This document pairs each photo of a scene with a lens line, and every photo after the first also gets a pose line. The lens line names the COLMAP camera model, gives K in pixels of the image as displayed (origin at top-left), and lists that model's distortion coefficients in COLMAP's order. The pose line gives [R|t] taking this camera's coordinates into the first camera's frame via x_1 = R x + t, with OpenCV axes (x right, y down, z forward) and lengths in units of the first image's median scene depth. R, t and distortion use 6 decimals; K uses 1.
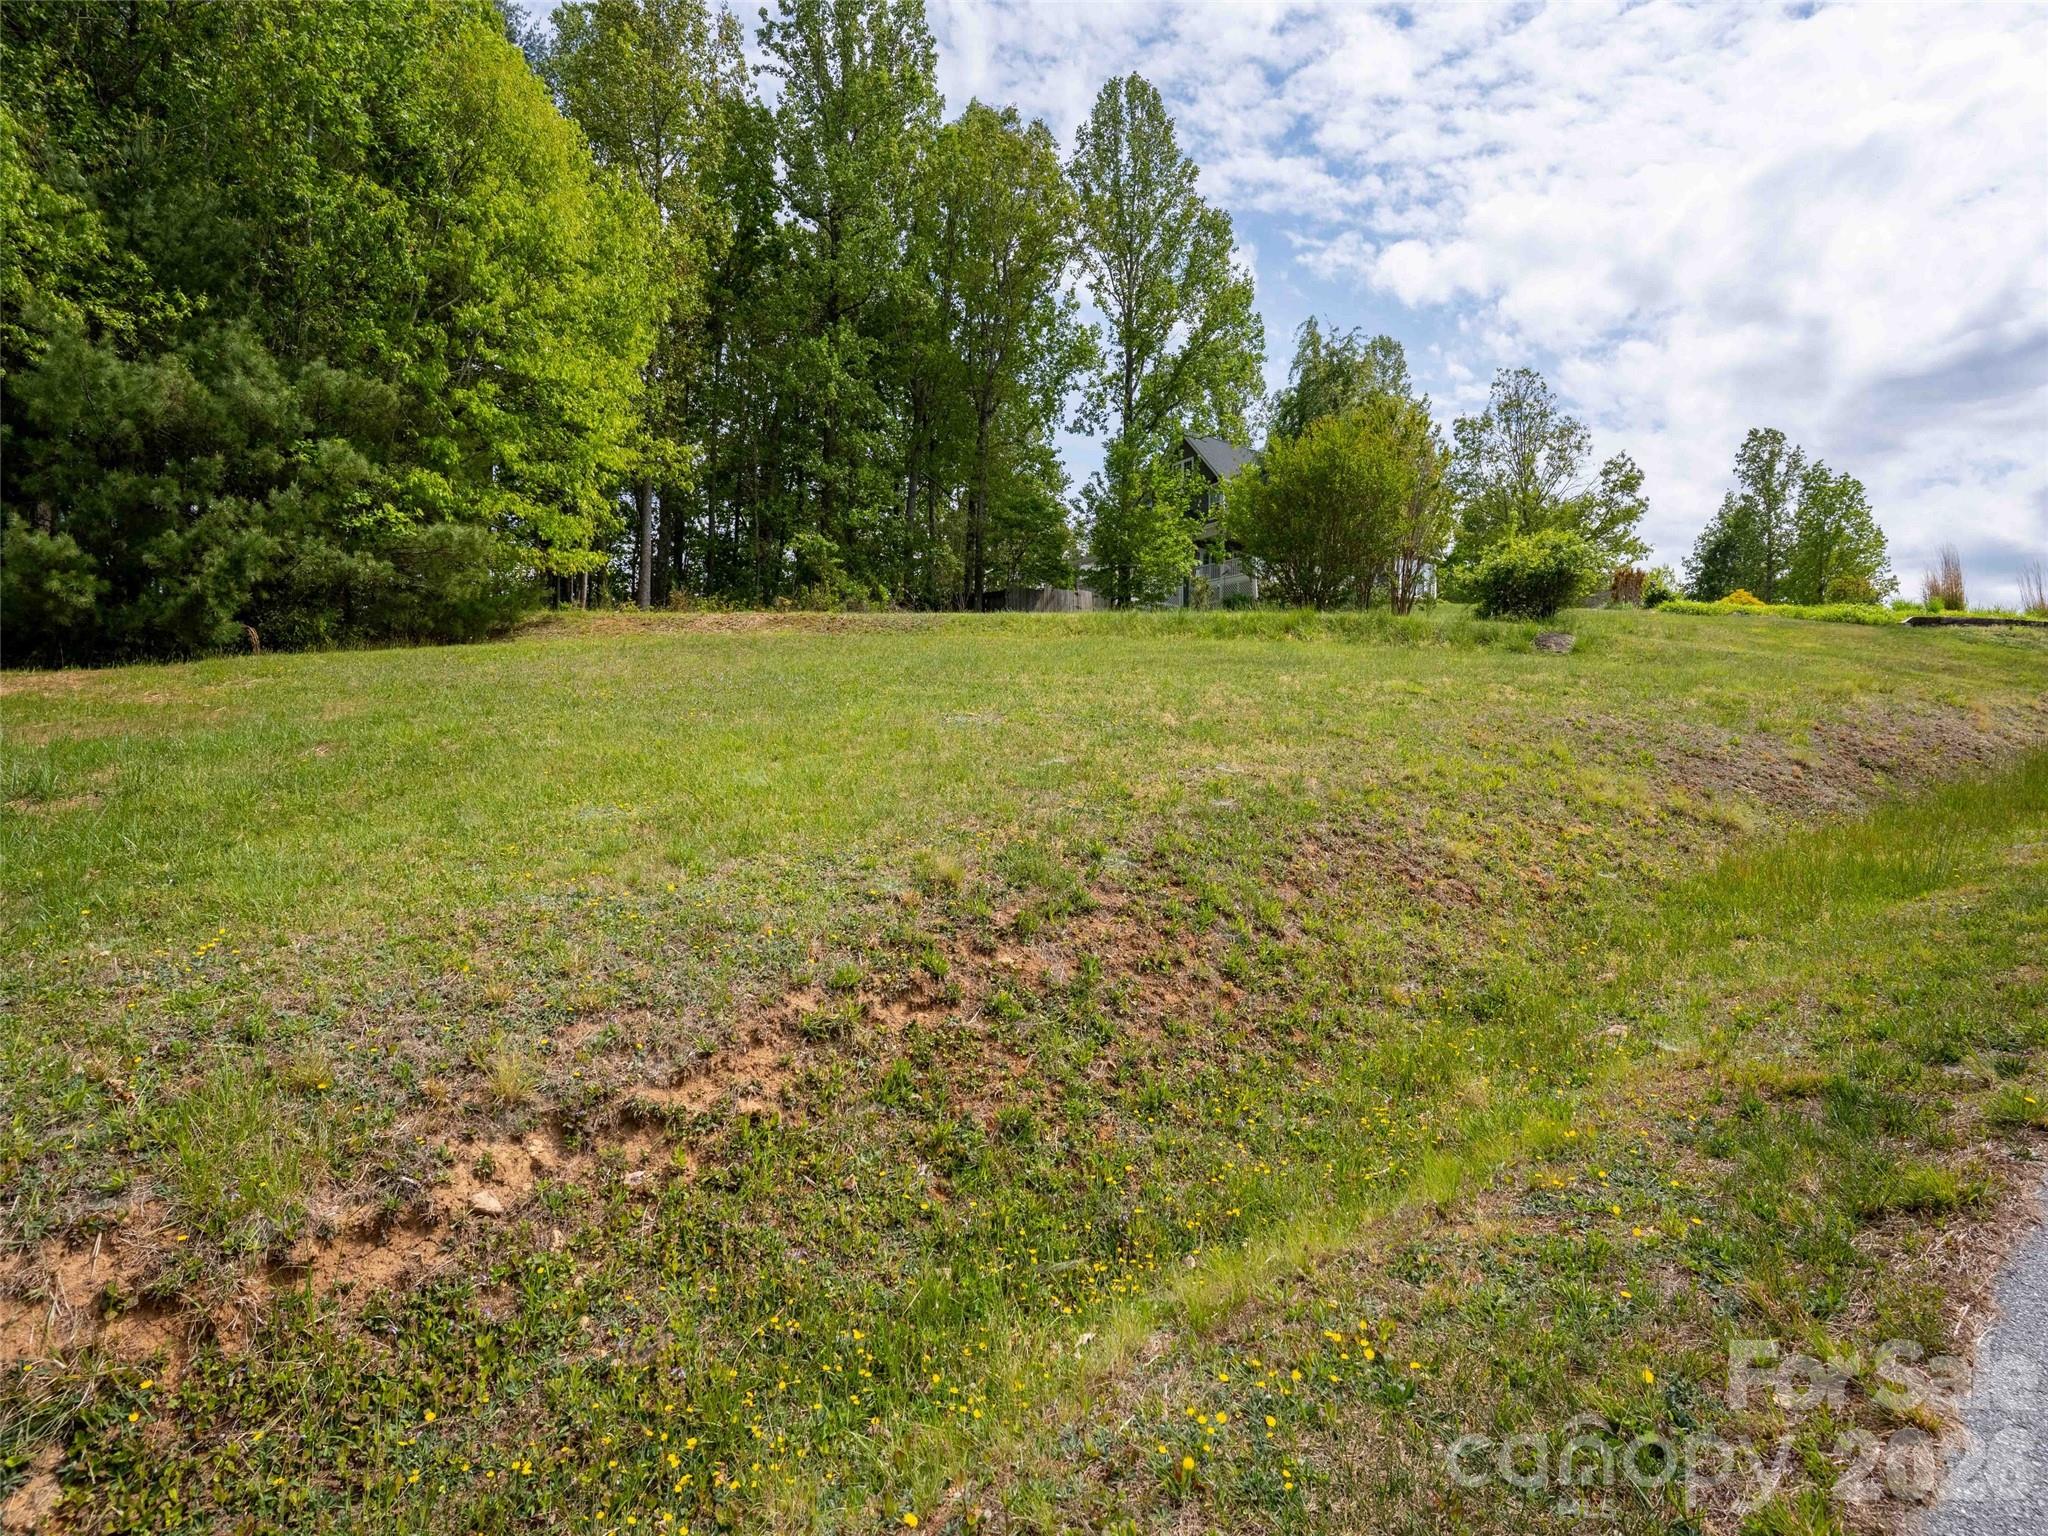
lens RADIAL K [[1015.6, 0, 1020.4], [0, 1015.6, 777.4], [0, 0, 1]] dist [-0.065644, 0.029377]
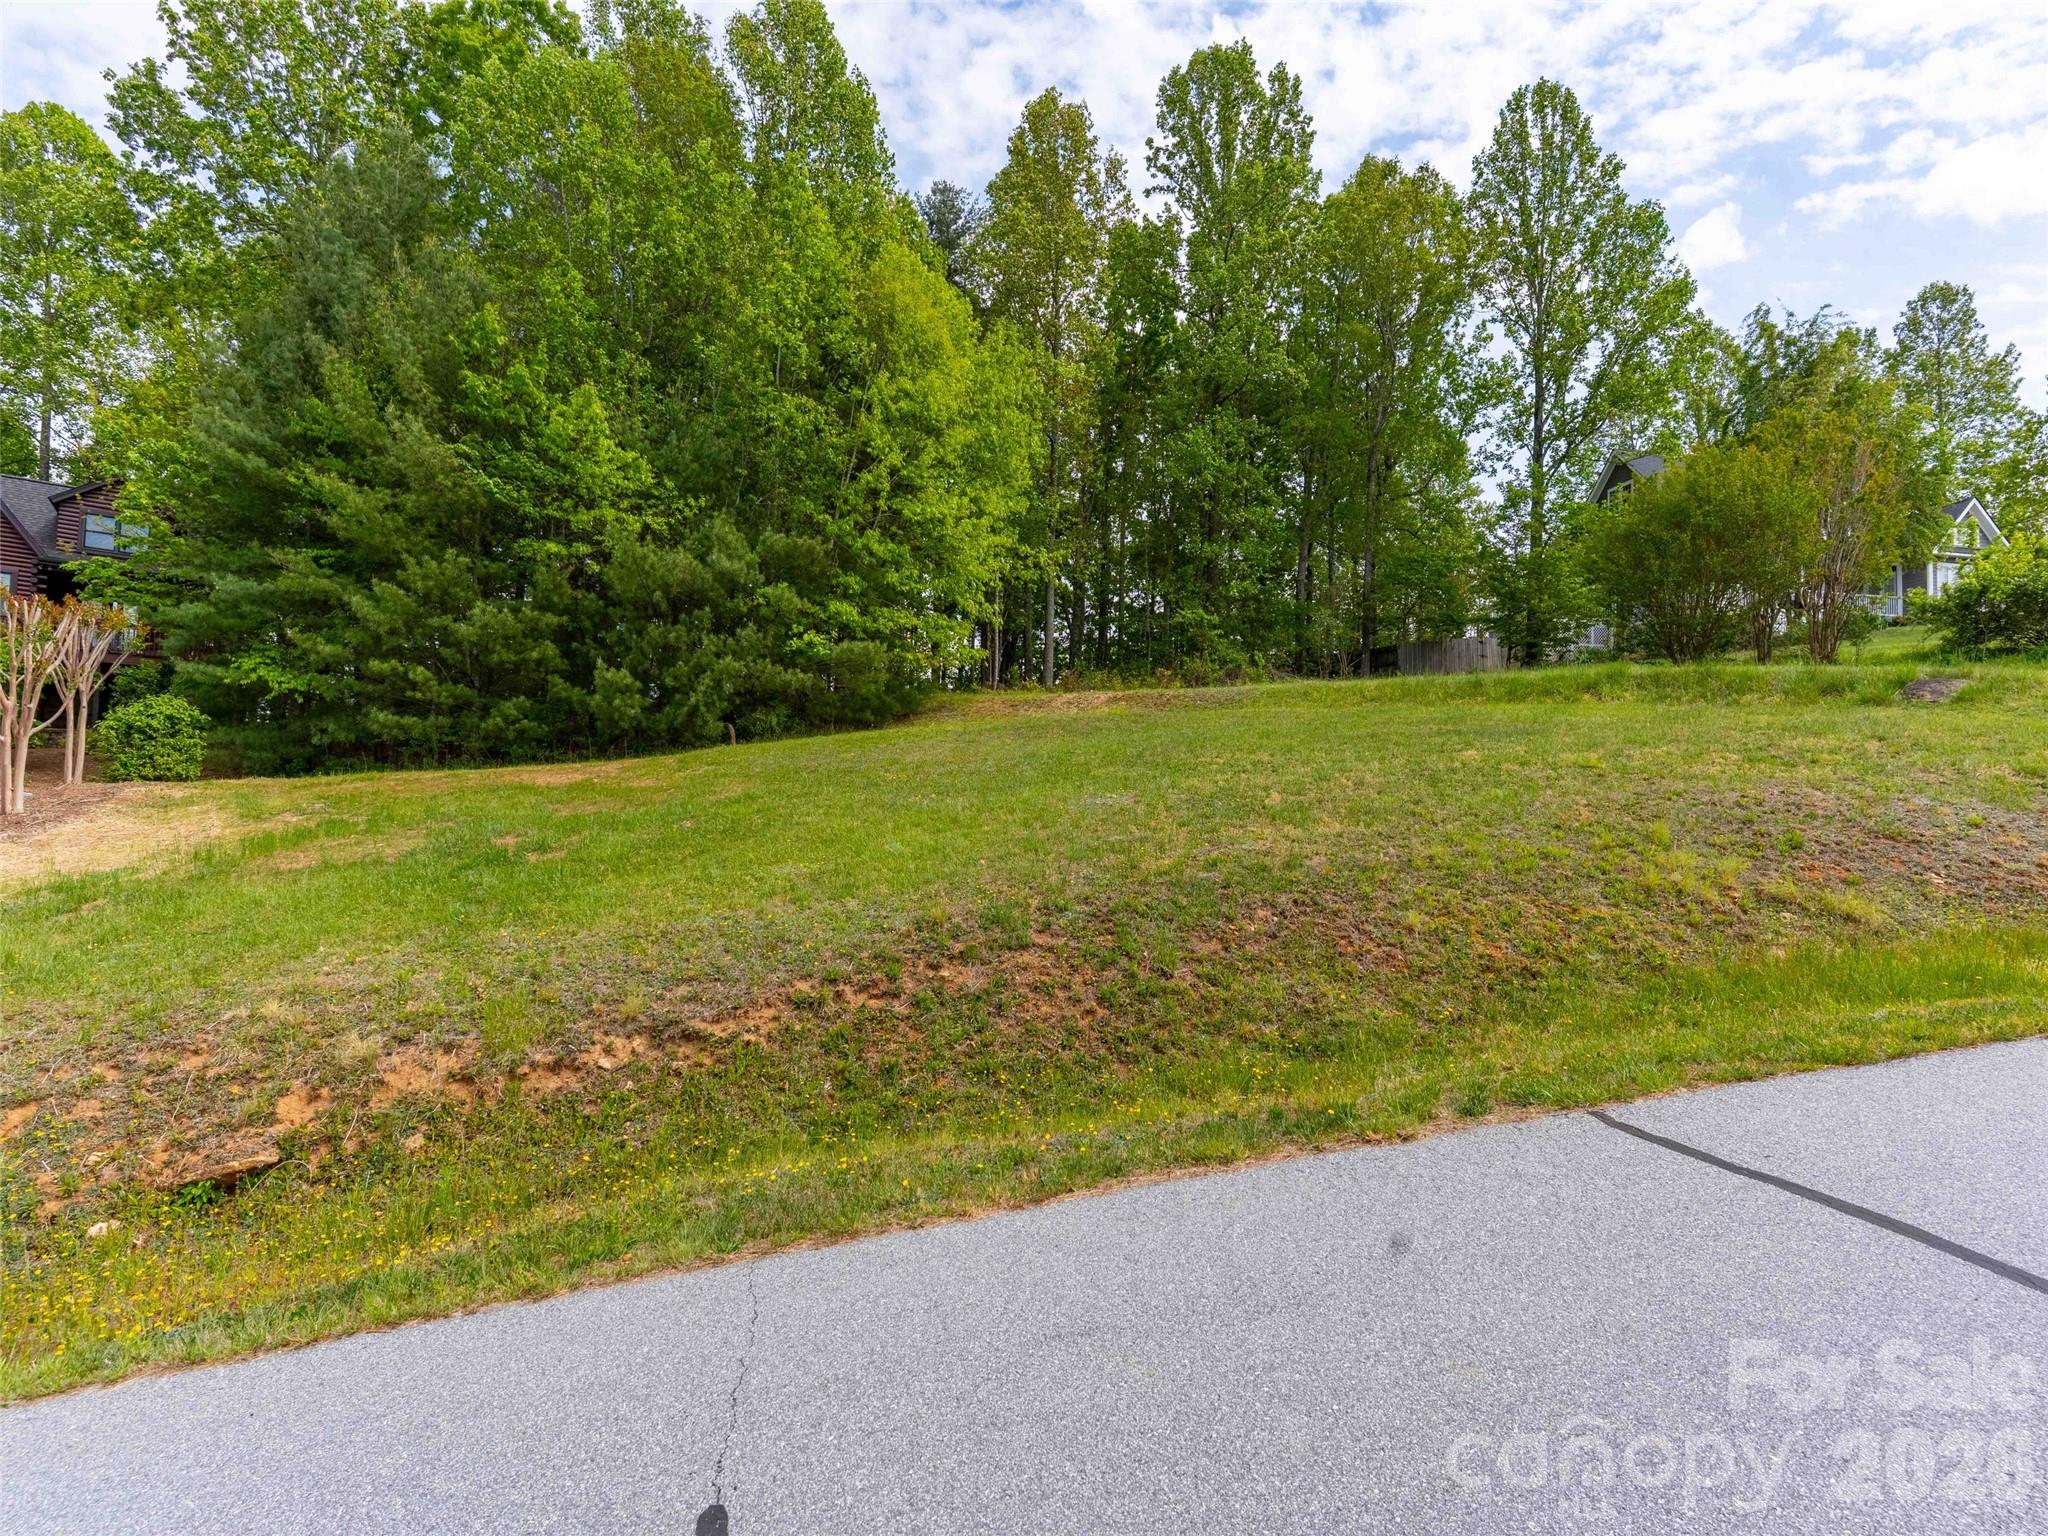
lens RADIAL K [[1011.8, 0, 1019.5], [0, 1011.8, 759.7], [0, 0, 1]] dist [0.002963, 0.002794]
pose [[0.897831, -0.020341, -0.439870, 0.225909], [-0.009373, 0.997823, -0.065274, -0.013608], [0.440240, 0.062728, 0.895686, -0.104560]]
